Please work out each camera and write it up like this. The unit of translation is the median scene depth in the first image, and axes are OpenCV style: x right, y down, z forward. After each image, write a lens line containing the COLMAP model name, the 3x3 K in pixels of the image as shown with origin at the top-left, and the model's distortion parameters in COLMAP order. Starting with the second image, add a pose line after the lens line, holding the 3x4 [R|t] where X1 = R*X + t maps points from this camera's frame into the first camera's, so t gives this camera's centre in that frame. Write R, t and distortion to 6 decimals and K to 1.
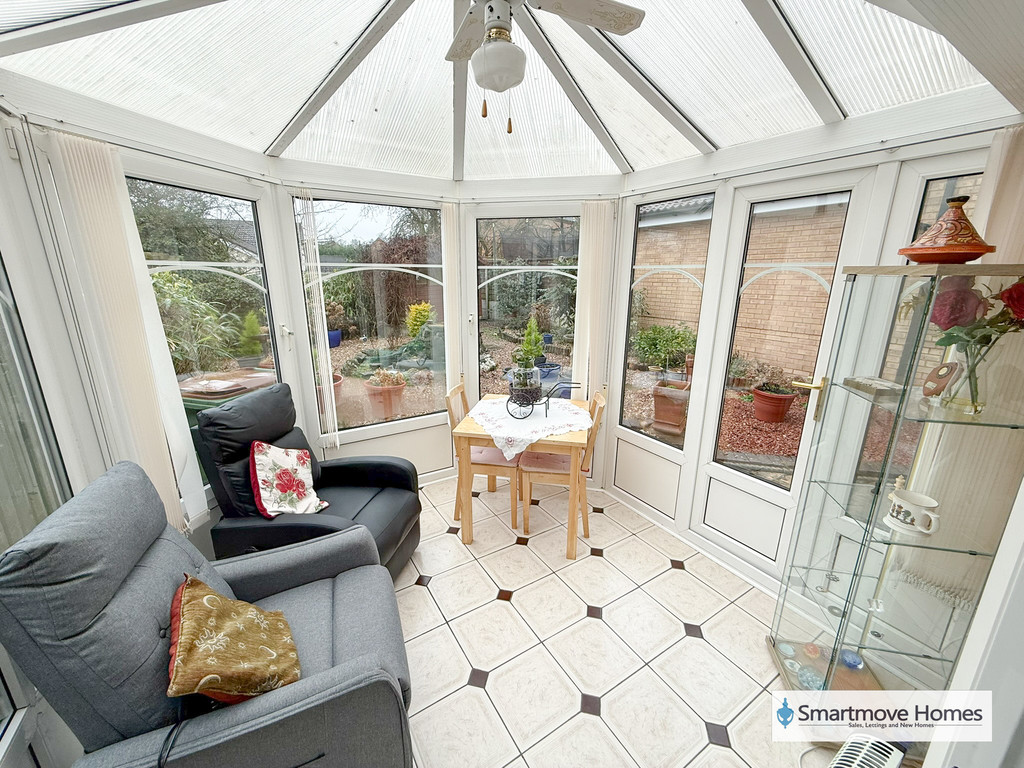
lens RADIAL K [[407.5, 0, 511.6], [0, 407.5, 383.5], [0, 0, 1]] dist [-0.002664, 0.000848]
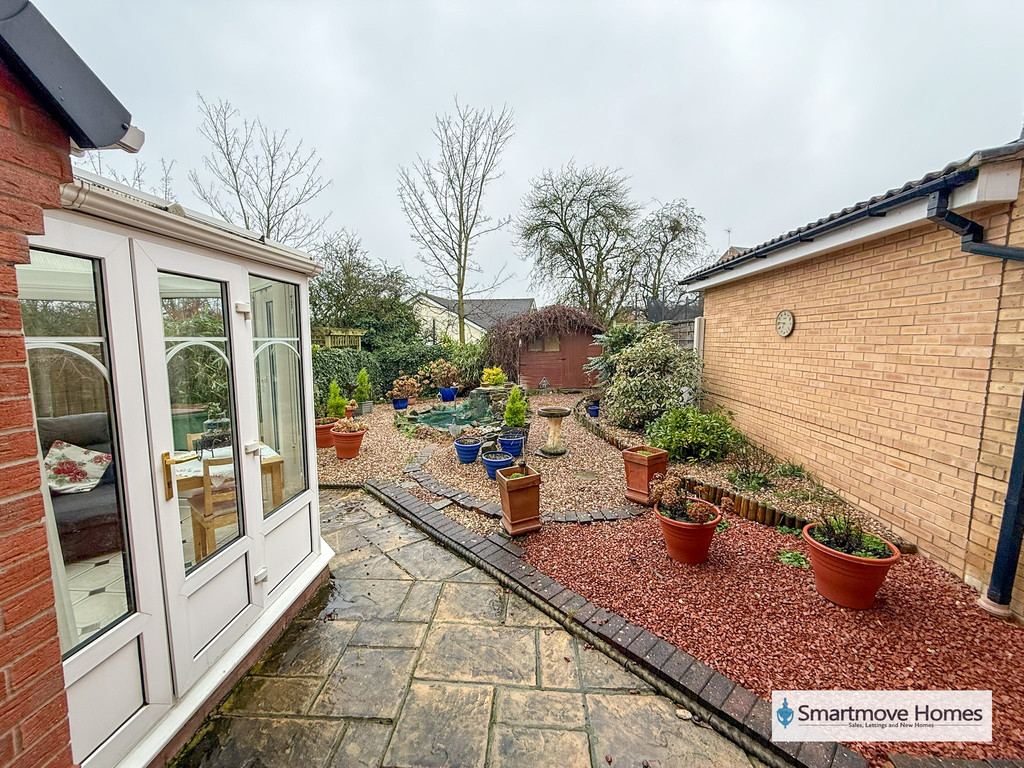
lens RADIAL K [[407.5, 0, 511.9], [0, 407.5, 383.5], [0, 0, 1]] dist [-0.002664, 0.000848]
pose [[0.821460, 0.058808, -0.567226, 0.609315], [-0.145974, 0.983214, -0.109464, -0.061453], [0.551267, 0.172720, 0.816255, 0.203279]]
